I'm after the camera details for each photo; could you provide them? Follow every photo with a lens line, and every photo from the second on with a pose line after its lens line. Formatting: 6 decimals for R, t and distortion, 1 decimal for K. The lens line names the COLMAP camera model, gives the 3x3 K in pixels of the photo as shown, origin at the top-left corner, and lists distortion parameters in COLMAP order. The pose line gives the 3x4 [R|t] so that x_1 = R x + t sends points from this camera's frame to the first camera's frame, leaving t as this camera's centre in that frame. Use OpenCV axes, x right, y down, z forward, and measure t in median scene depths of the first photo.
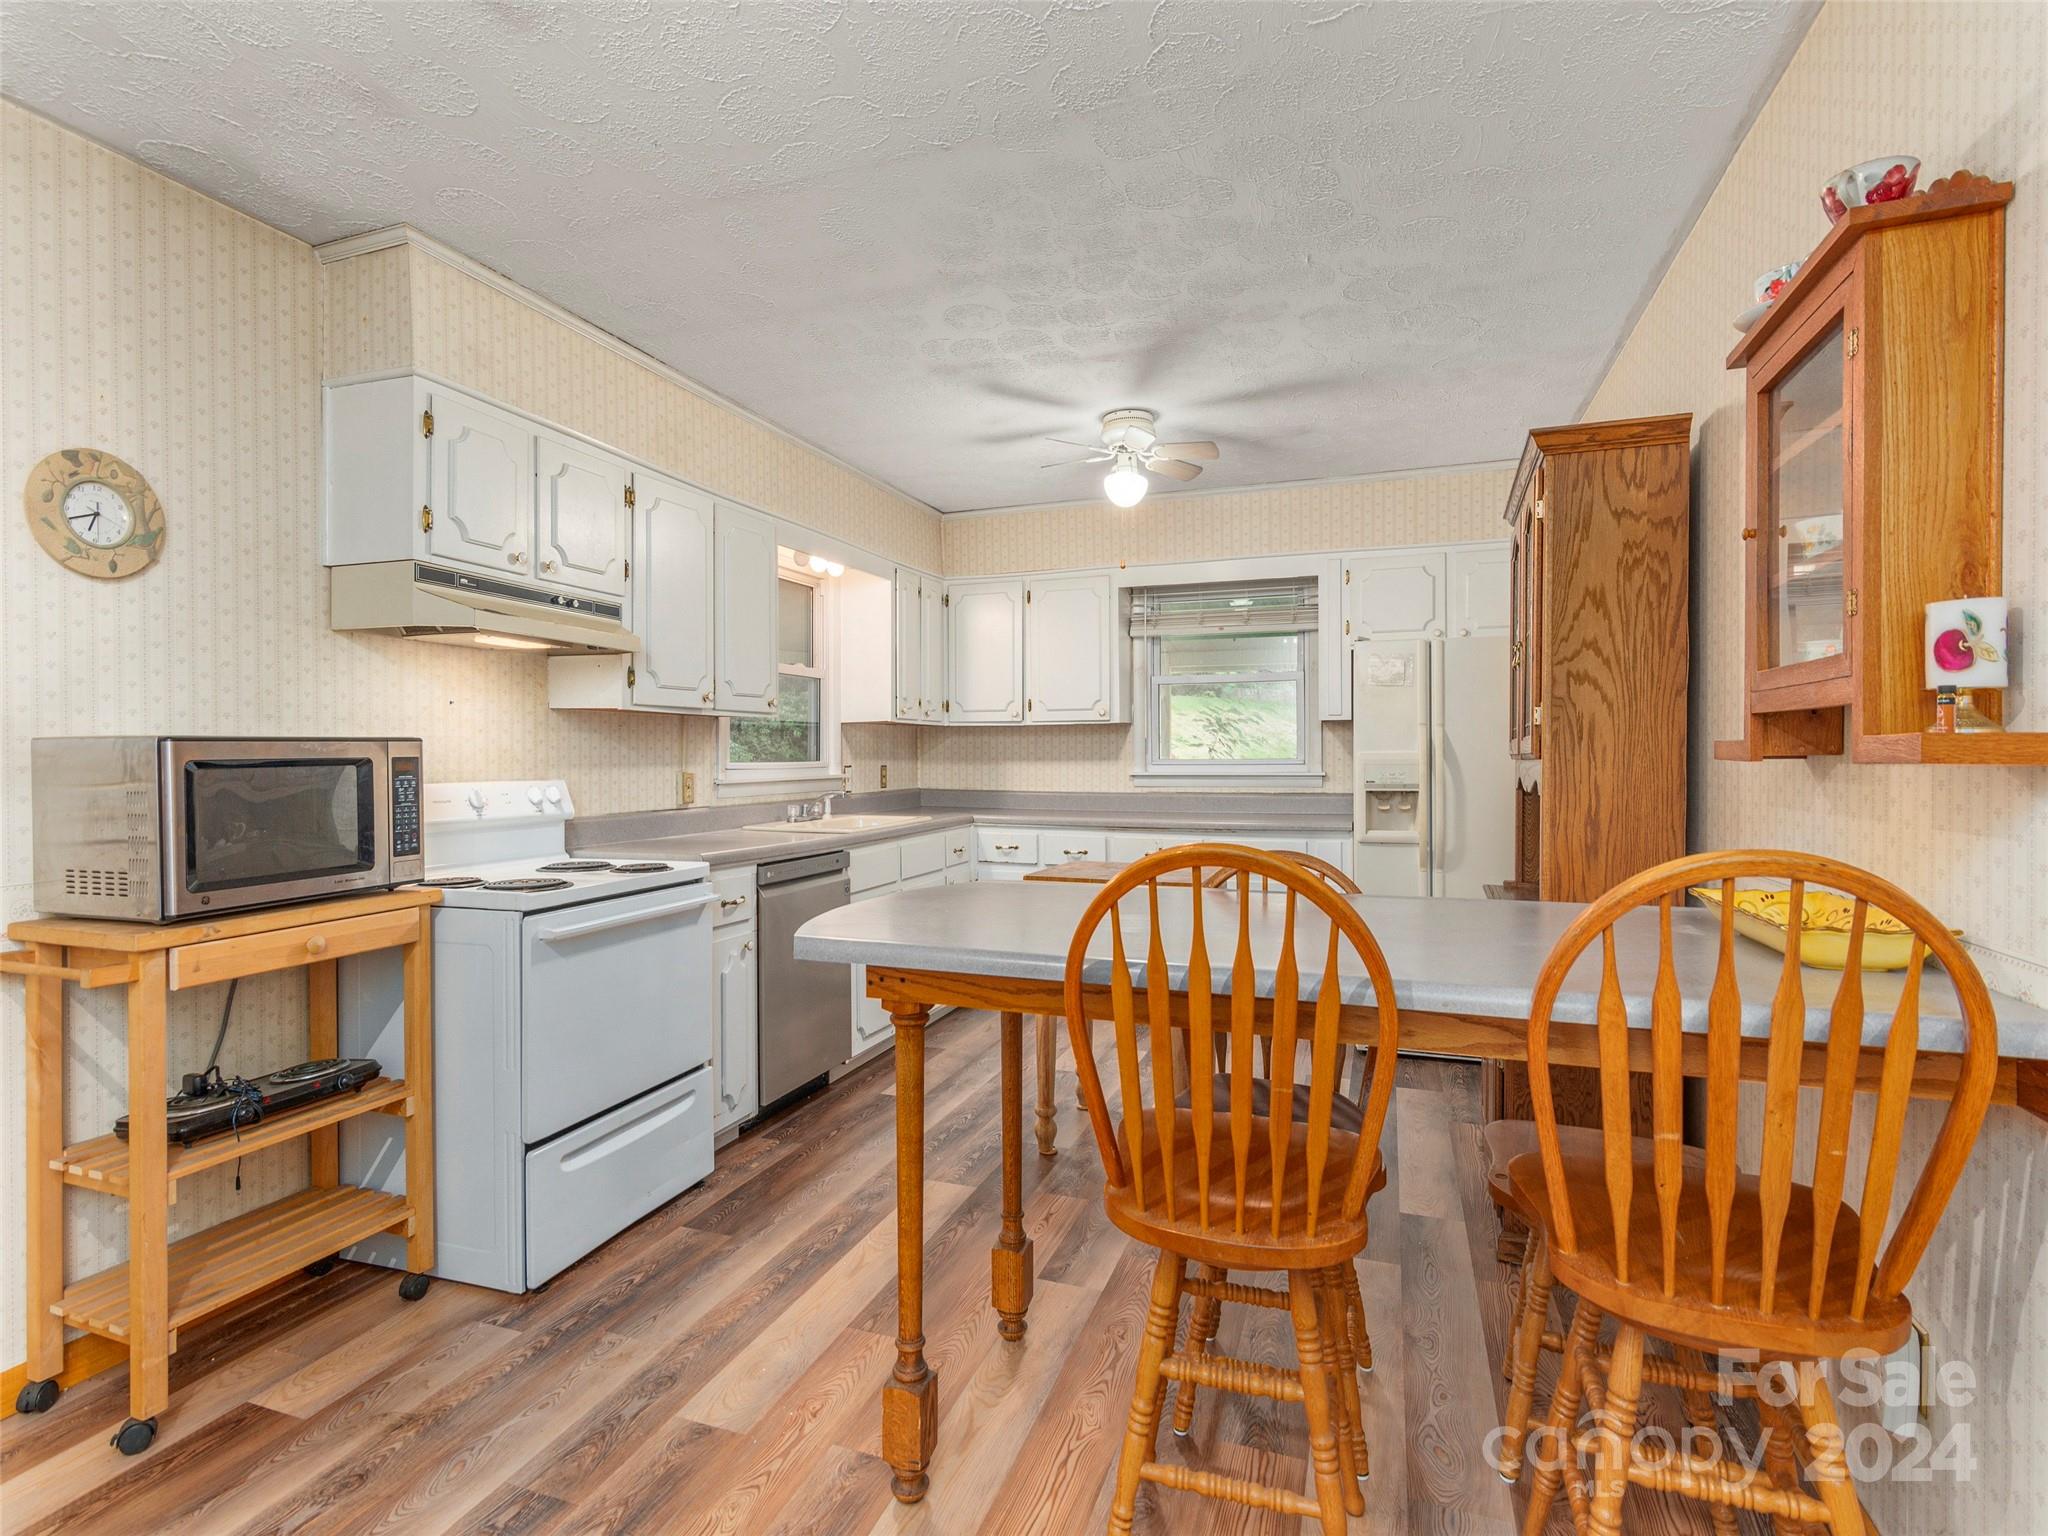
lens RADIAL K [[1012.4, 0, 1024.0], [0, 1012.4, 768.0], [0, 0, 1]] dist [0.001670, 0.000057]
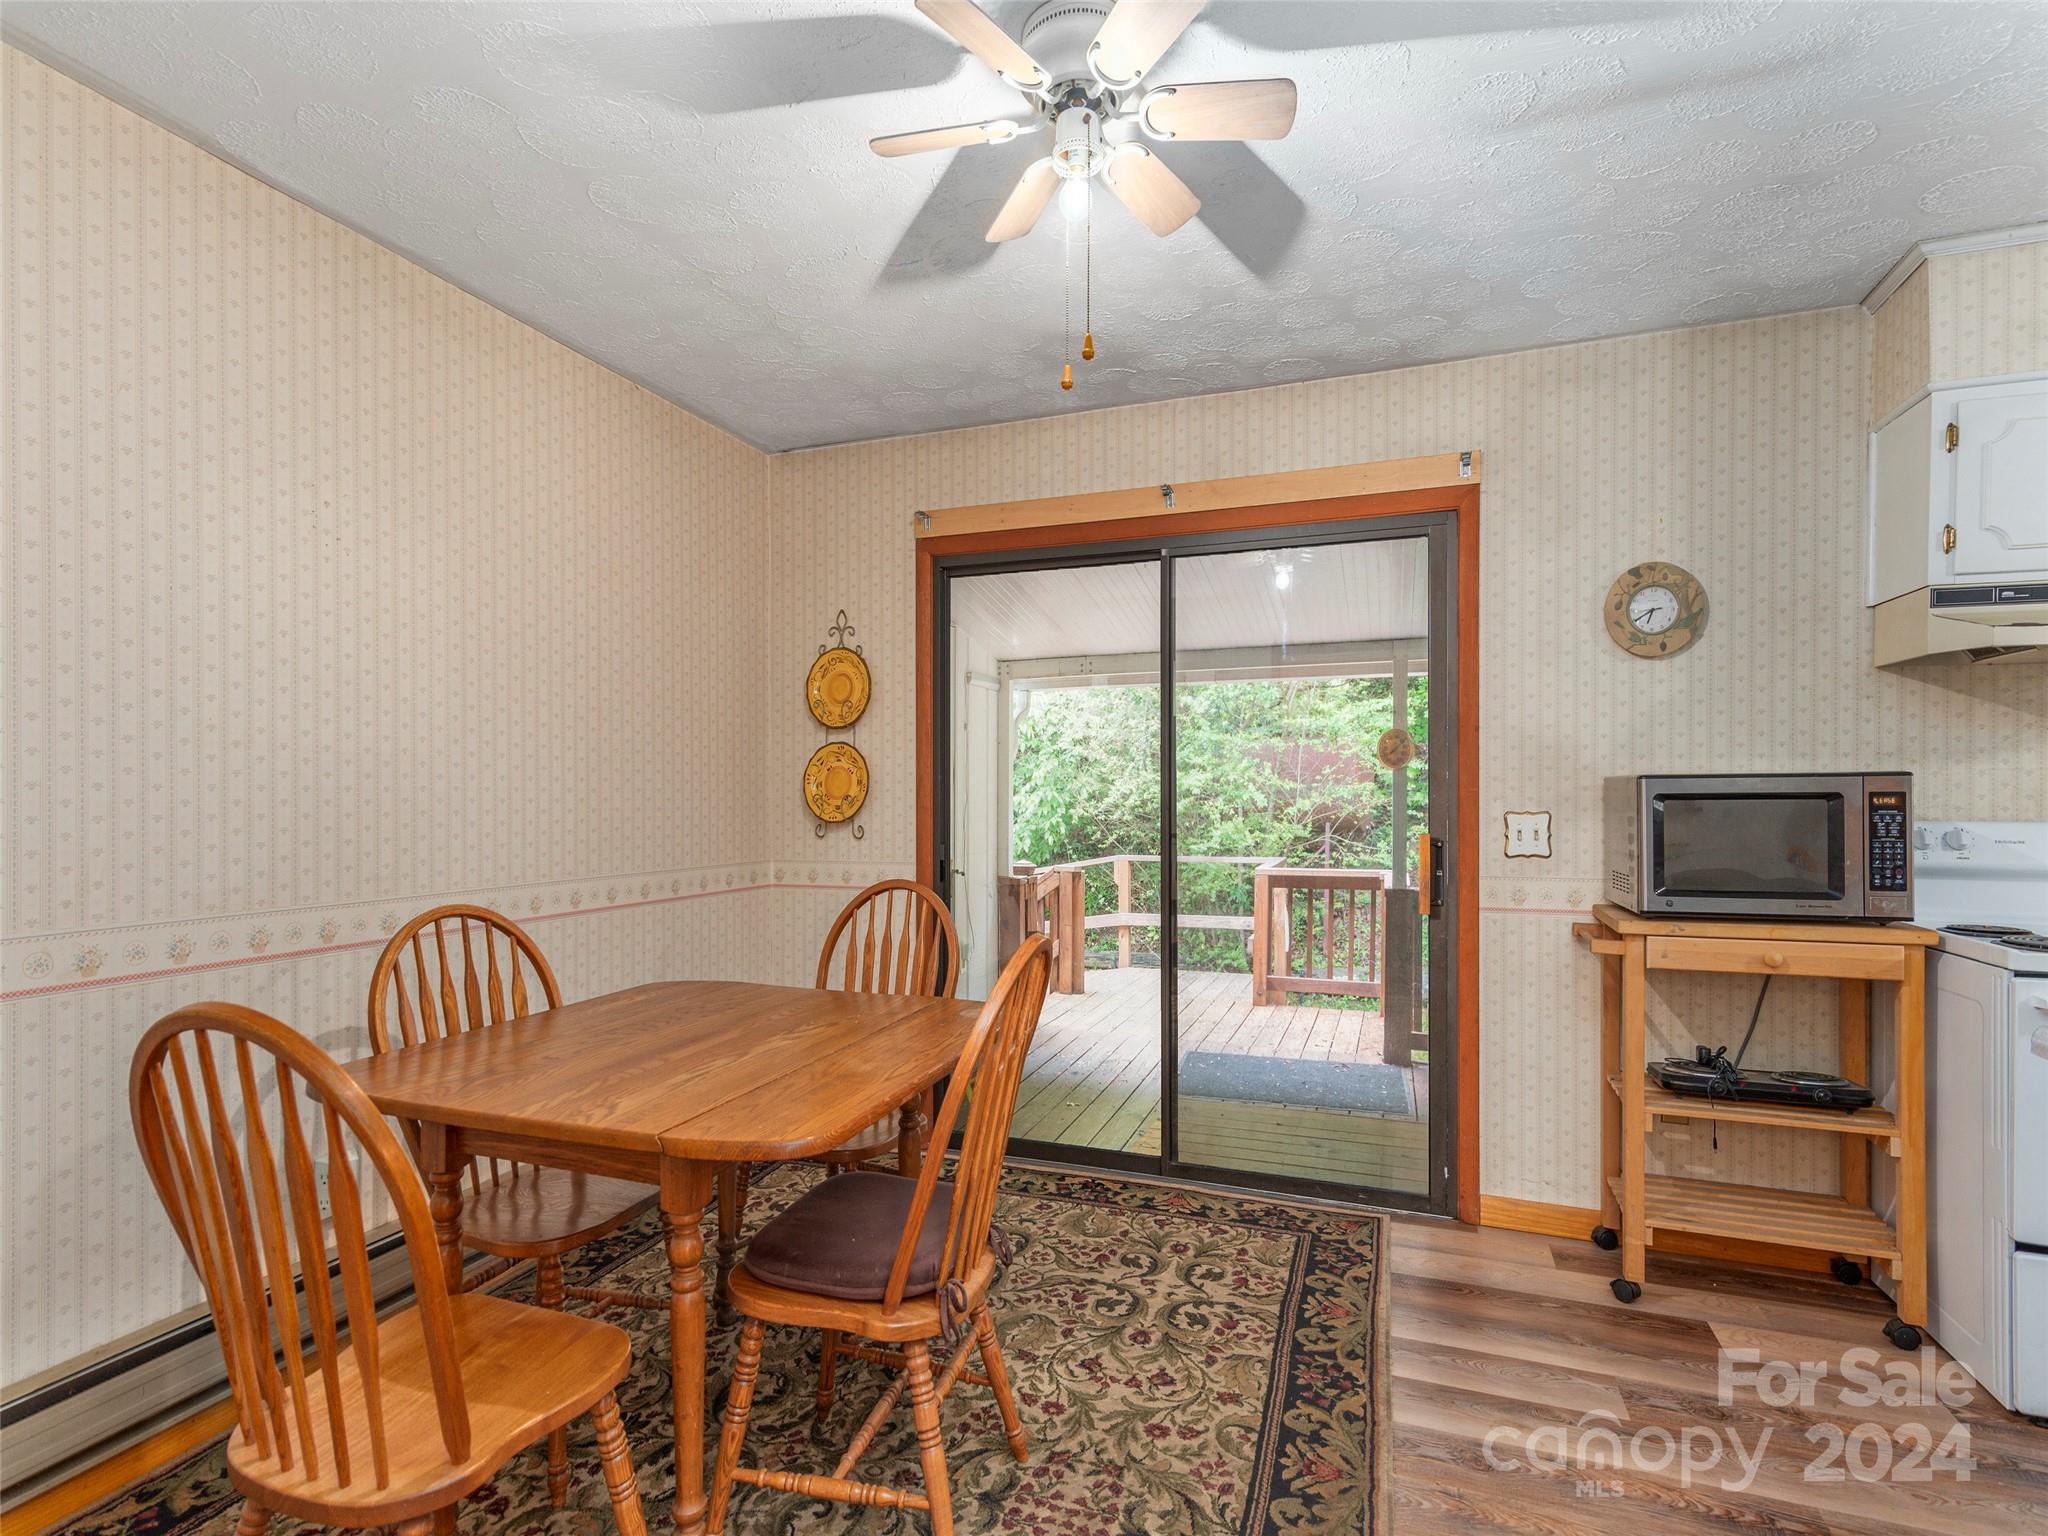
lens RADIAL K [[999.2, 0, 1024.6], [0, 999.2, 810.9], [0, 0, 1]] dist [-0.001060, -0.000226]
pose [[-0.009996, 0.022295, -0.999701, 0.354871], [-0.013292, 0.999660, 0.022427, -0.002526], [0.999862, 0.013512, -0.009696, 0.156623]]
